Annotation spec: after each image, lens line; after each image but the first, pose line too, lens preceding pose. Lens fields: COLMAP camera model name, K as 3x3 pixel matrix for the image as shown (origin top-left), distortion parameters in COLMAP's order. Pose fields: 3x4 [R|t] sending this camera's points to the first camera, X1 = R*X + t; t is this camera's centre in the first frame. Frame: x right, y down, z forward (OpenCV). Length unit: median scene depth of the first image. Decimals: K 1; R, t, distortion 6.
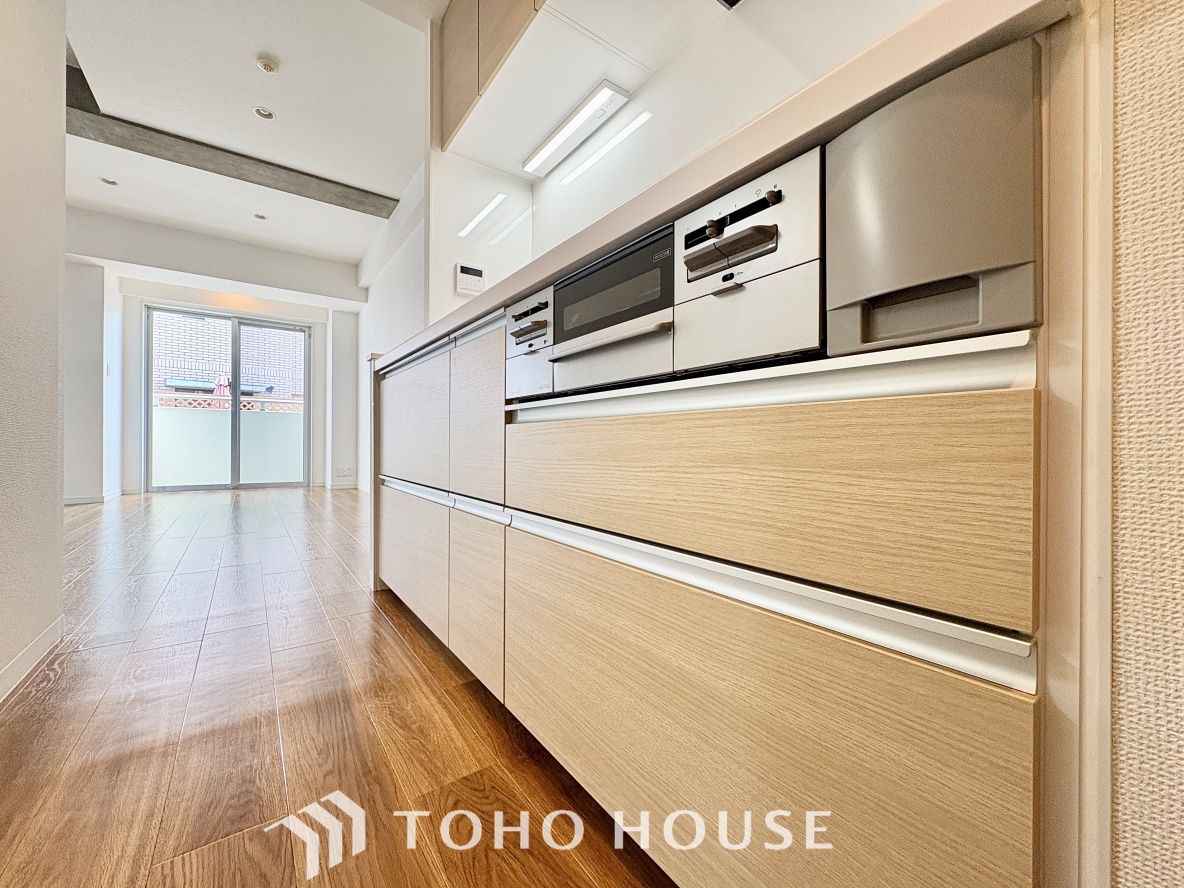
lens RADIAL K [[473.9, 0, 590.1], [0, 473.9, 445.1], [0, 0, 1]] dist [-0.000858, 0.000453]
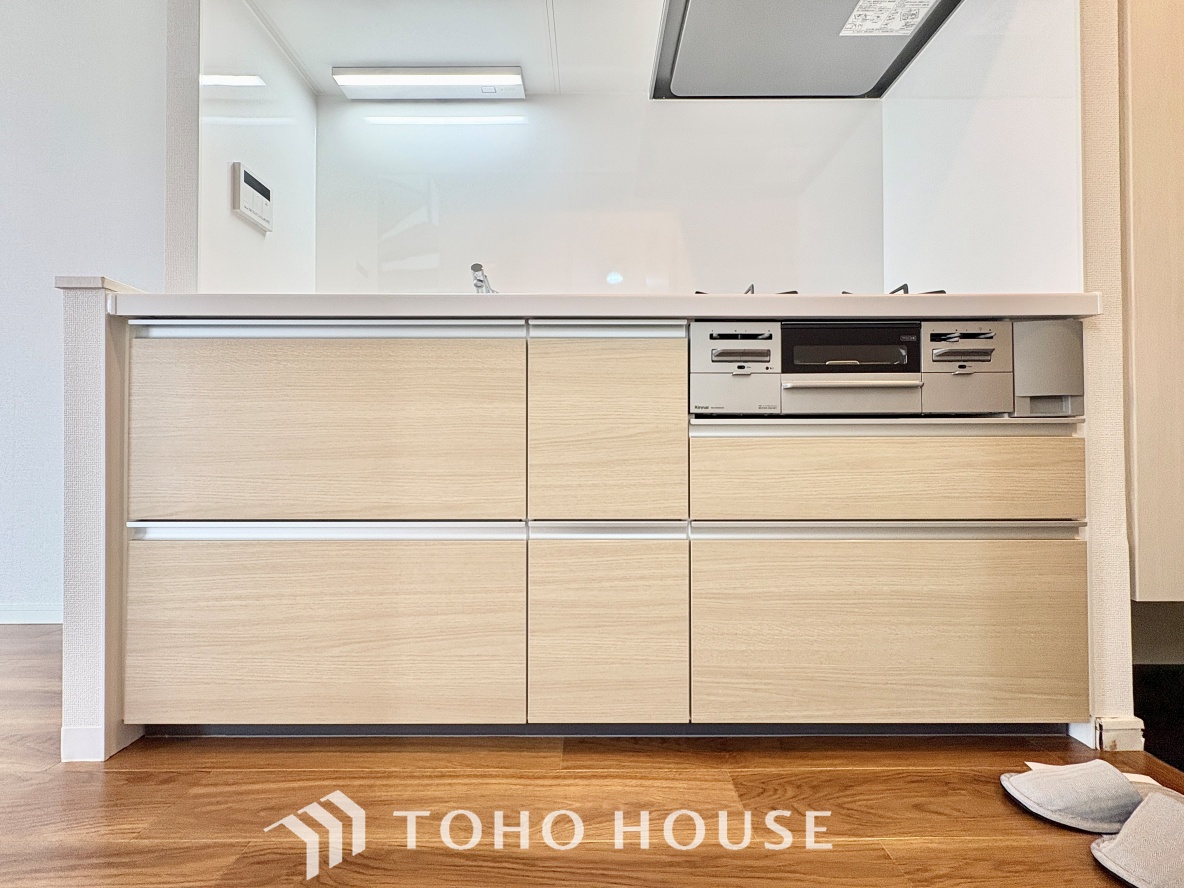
lens RADIAL K [[473.9, 0, 593.6], [0, 473.9, 444.1], [0, 0, 1]] dist [-0.000858, 0.000453]
pose [[0.584336, 0.001925, 0.811509, -1.310322], [0.007645, 0.999940, -0.007877, -0.029812], [-0.811476, 0.010807, 0.584286, 0.692600]]
